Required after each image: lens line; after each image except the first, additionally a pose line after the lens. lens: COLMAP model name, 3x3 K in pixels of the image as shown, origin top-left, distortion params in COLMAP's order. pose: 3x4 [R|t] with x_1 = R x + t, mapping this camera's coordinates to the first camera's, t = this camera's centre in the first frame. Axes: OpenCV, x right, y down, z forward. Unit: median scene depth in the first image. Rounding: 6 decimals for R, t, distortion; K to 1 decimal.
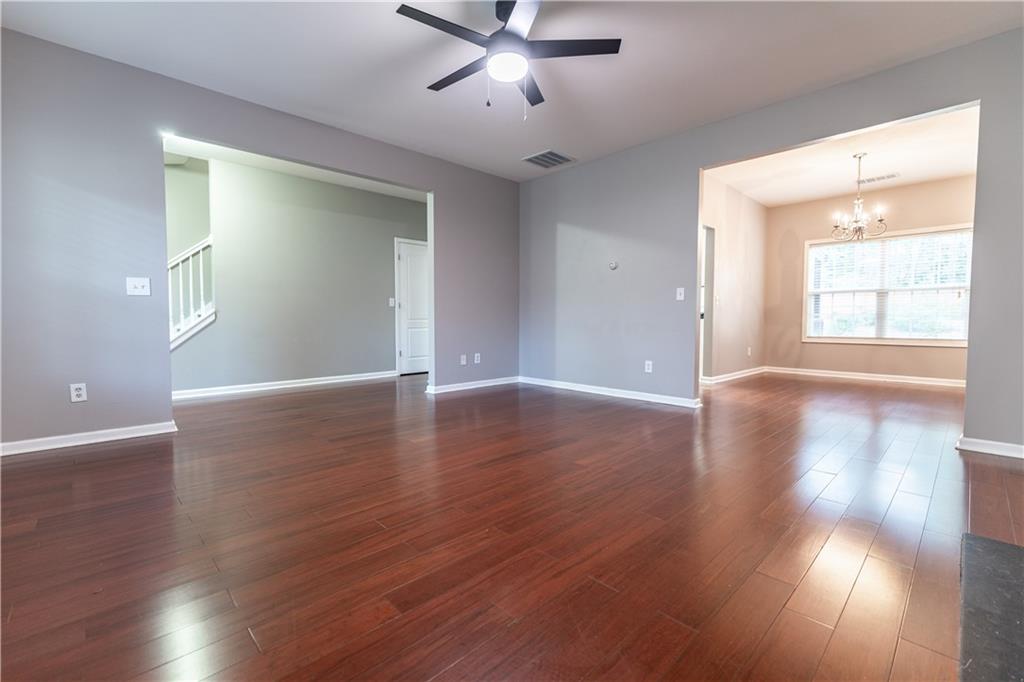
lens RADIAL K [[446.9, 0, 507.5], [0, 446.9, 333.9], [0, 0, 1]] dist [0.000914, 0.000589]
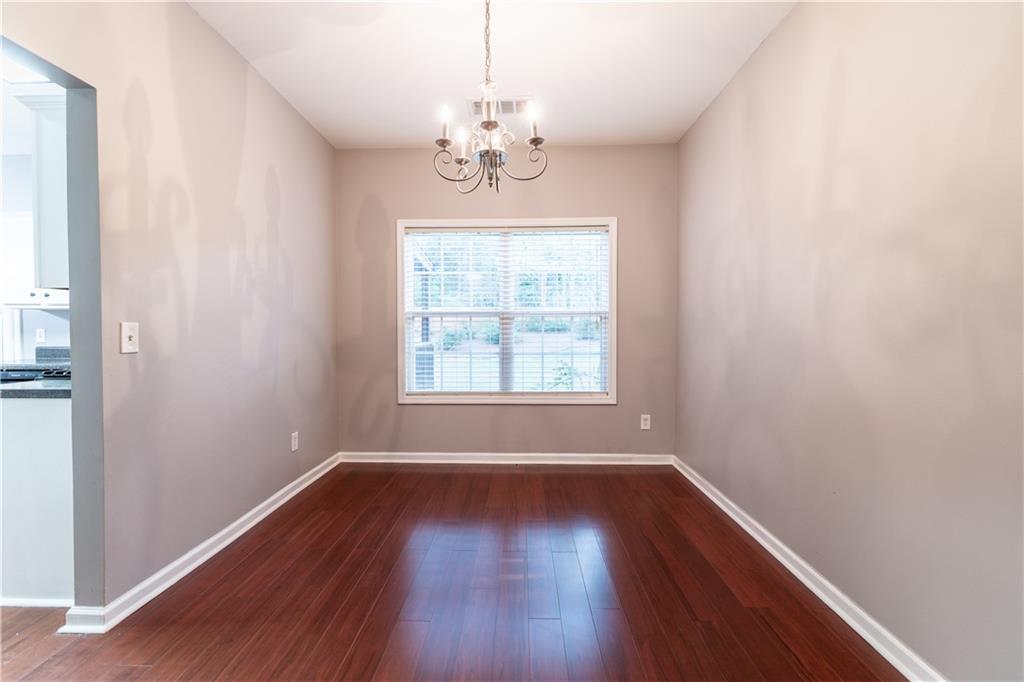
lens RADIAL K [[446.9, 0, 508.8], [0, 446.9, 336.7], [0, 0, 1]] dist [0.000914, 0.000589]
pose [[0.714886, -0.011092, 0.699153, 0.379562], [0.028573, 0.999502, -0.013359, -0.054531], [-0.698657, 0.029527, 0.714847, 0.519416]]
